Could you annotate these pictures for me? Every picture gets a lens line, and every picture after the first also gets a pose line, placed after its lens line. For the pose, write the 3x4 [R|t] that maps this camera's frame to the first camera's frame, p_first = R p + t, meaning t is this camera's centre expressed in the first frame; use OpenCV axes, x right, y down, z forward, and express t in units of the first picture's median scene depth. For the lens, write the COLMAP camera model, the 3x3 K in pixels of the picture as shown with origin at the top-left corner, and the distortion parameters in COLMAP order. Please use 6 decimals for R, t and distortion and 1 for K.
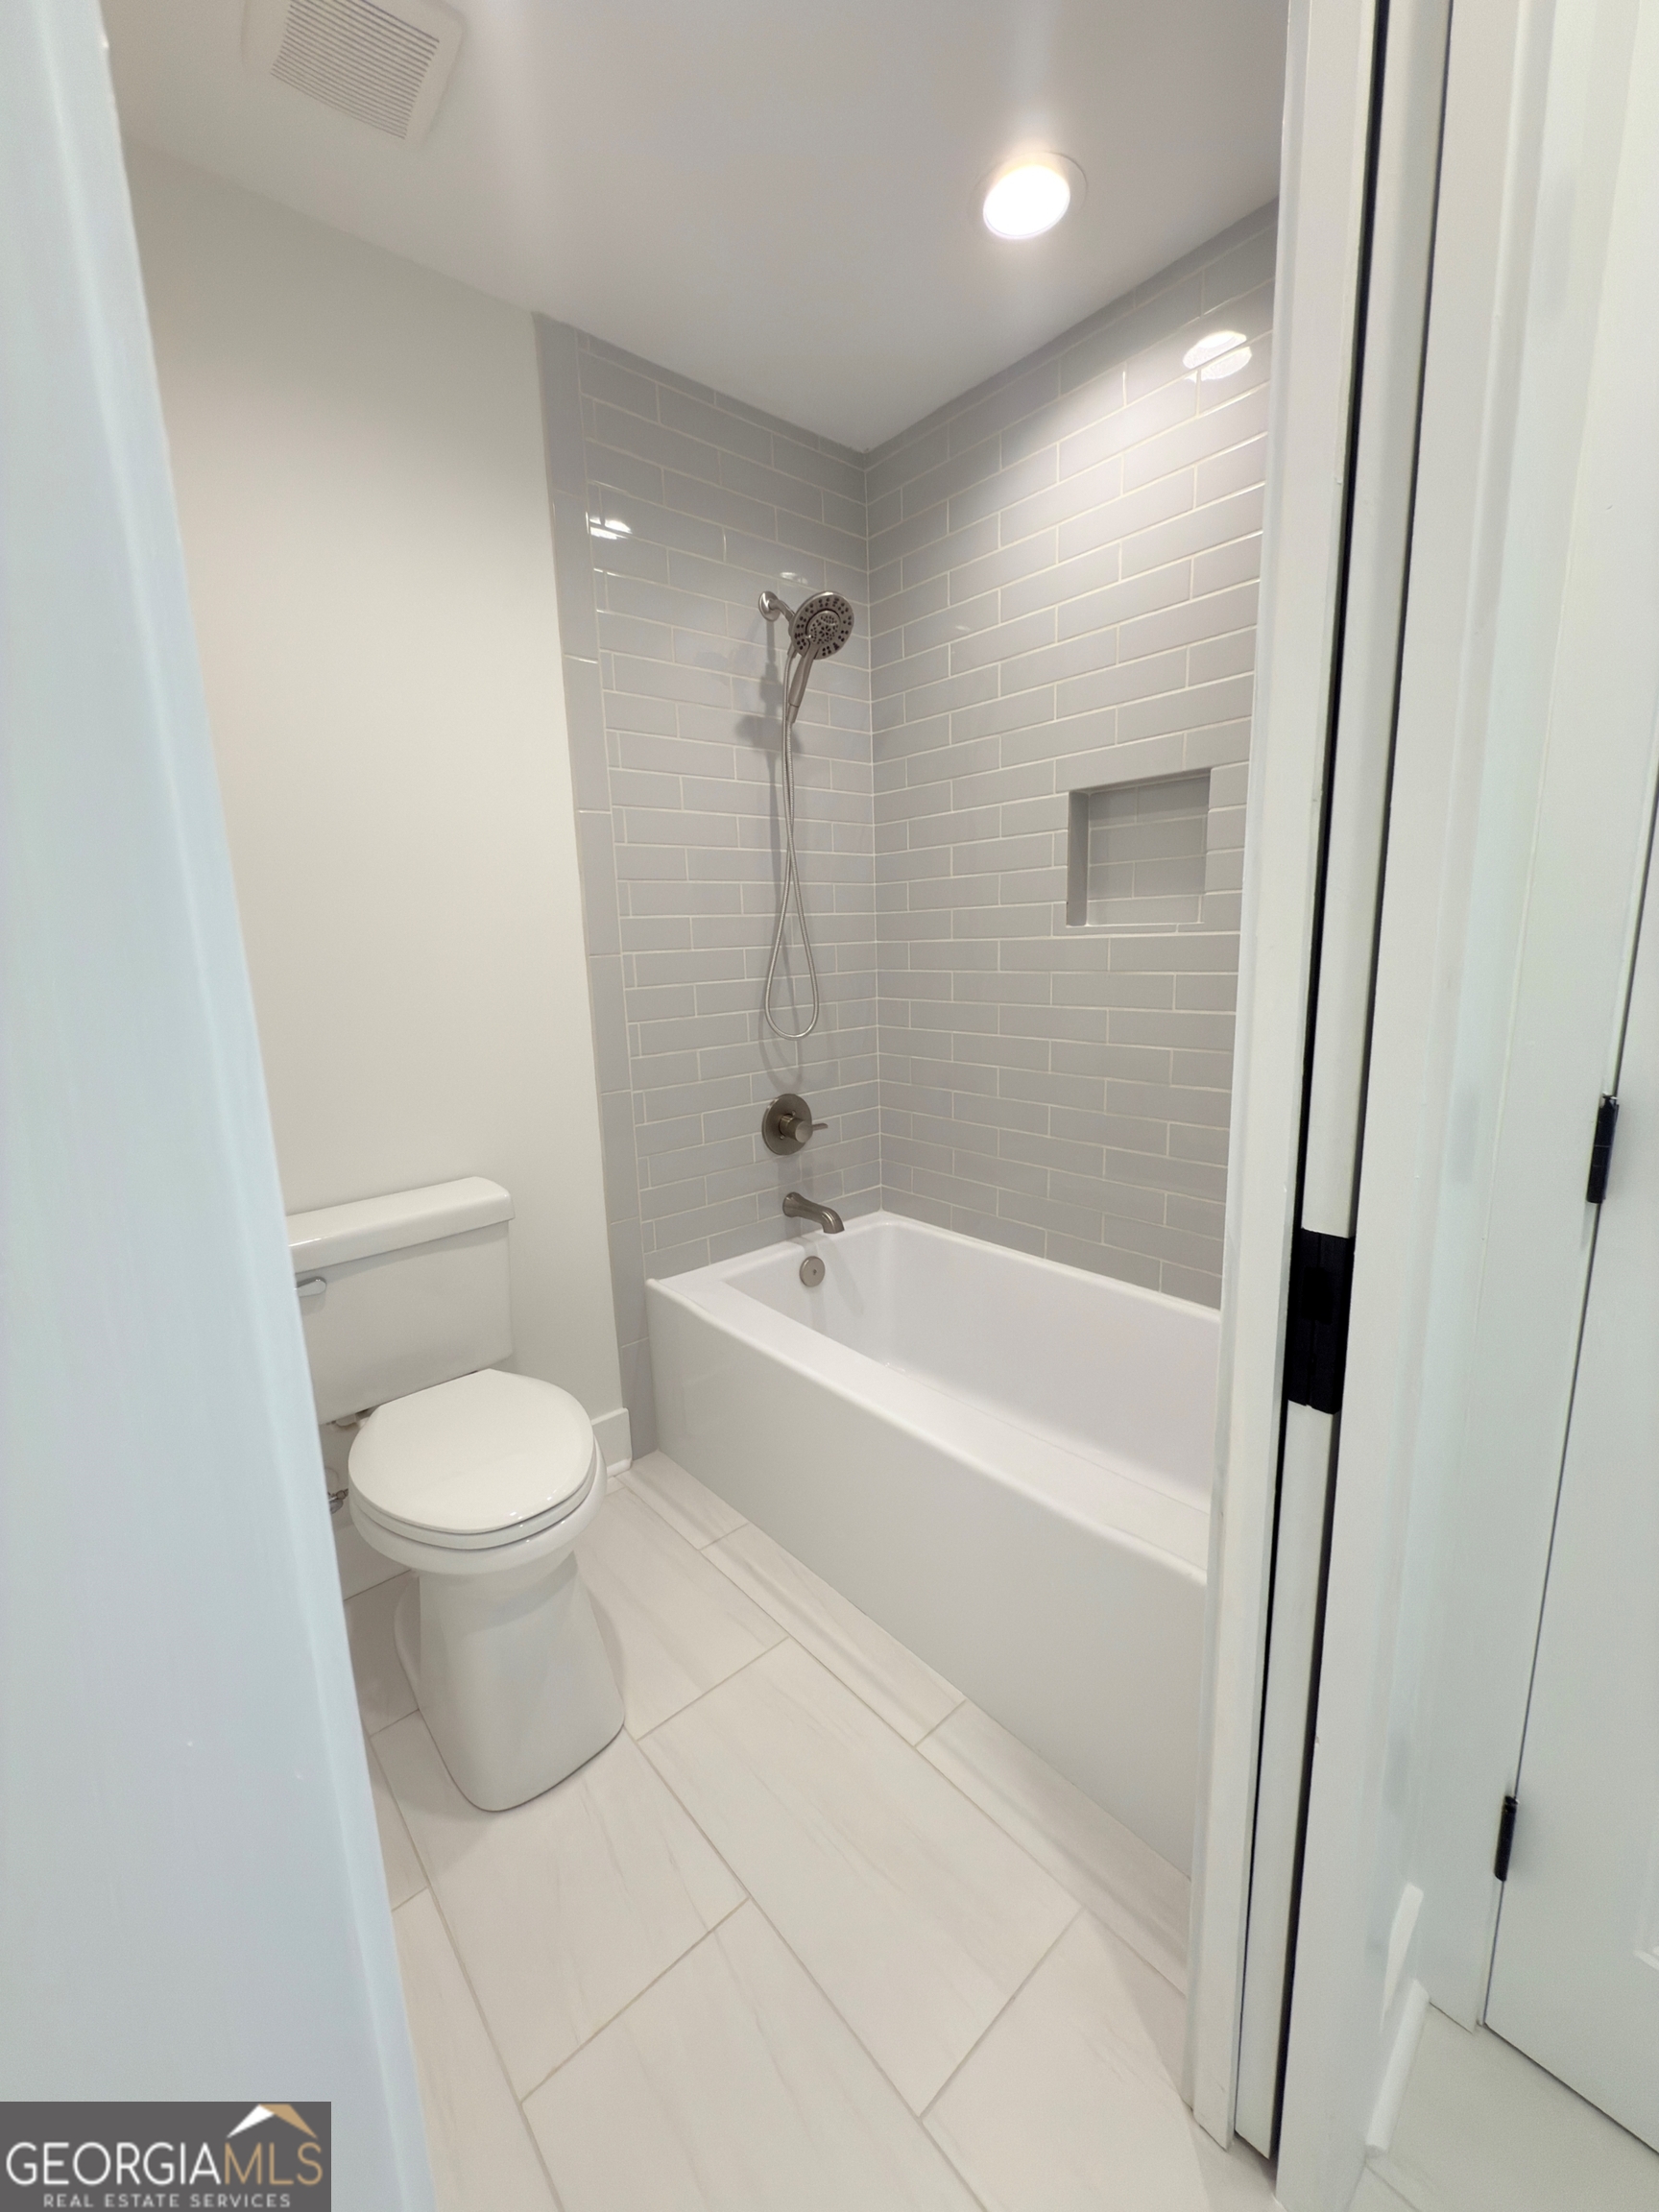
lens RADIAL K [[881.3, 0, 829.5], [0, 881.3, 1106.0], [0, 0, 1]] dist [0.001588, -0.000228]
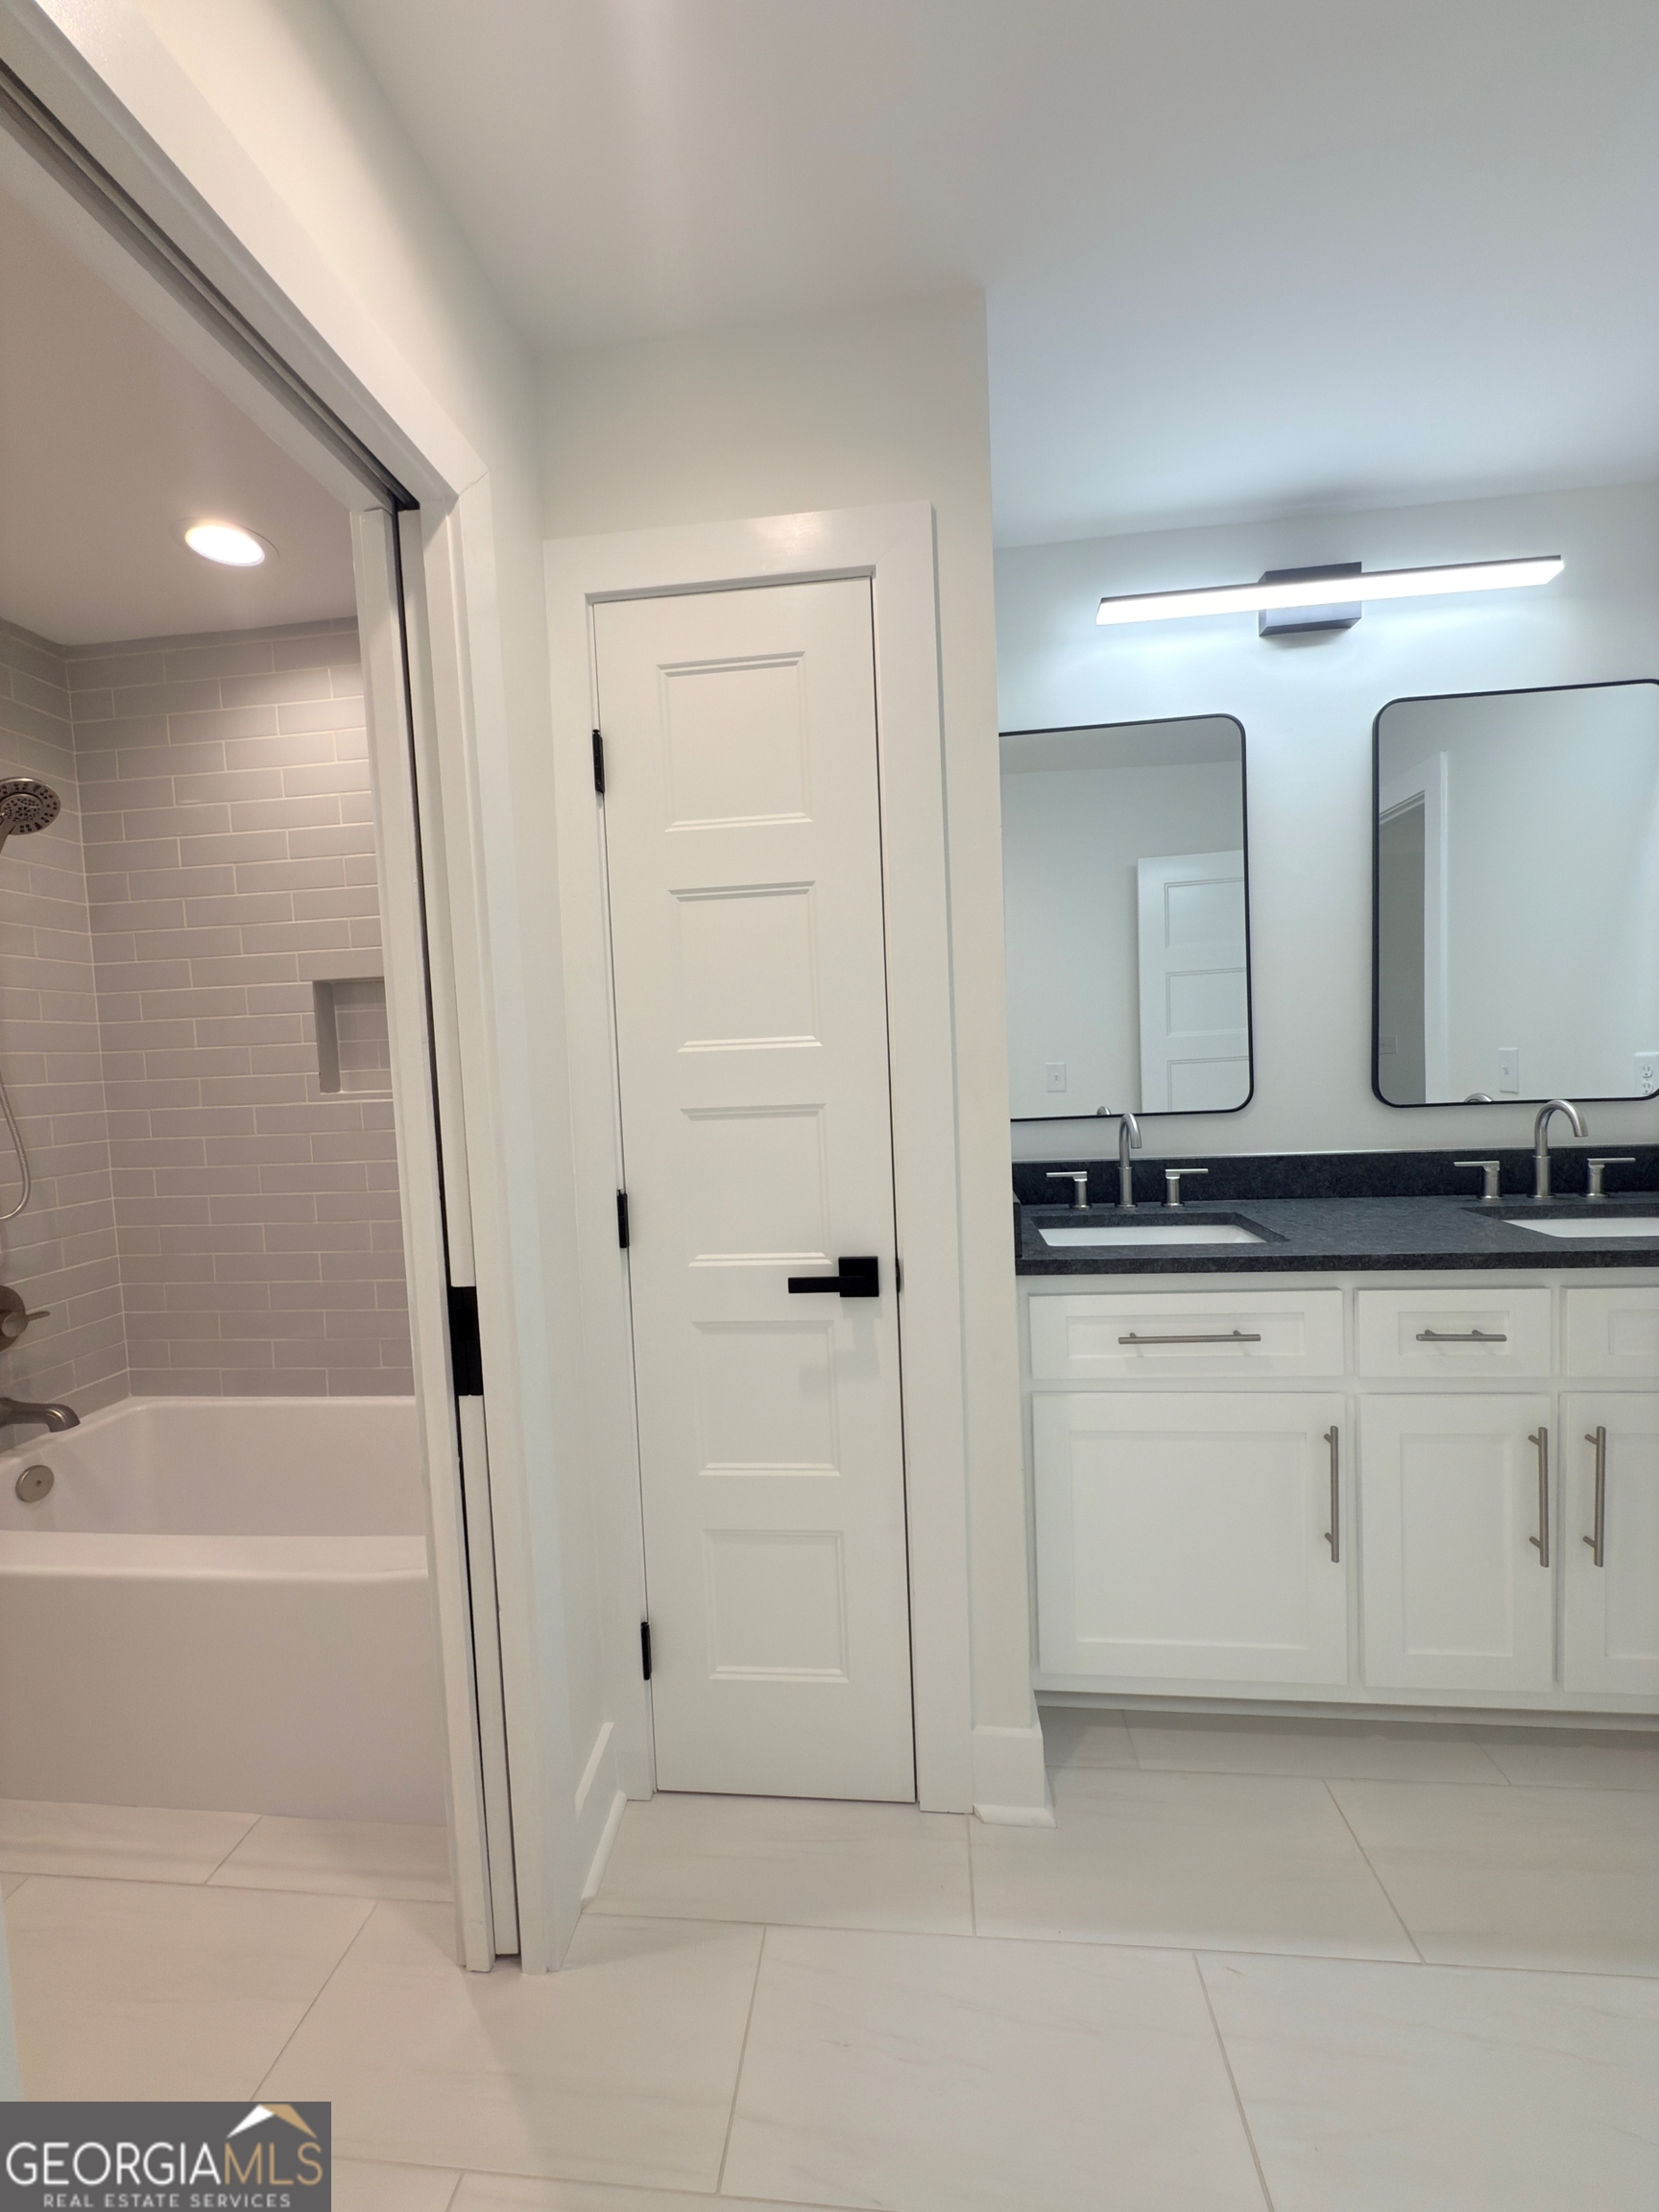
lens RADIAL K [[881.3, 0, 829.5], [0, 881.3, 1106.0], [0, 0, 1]] dist [0.001588, -0.000228]
pose [[0.734671, -0.037007, 0.677413, -0.022599], [0.145322, 0.983919, -0.103853, 0.027283], [-0.662677, 0.174740, 0.728235, -0.269079]]
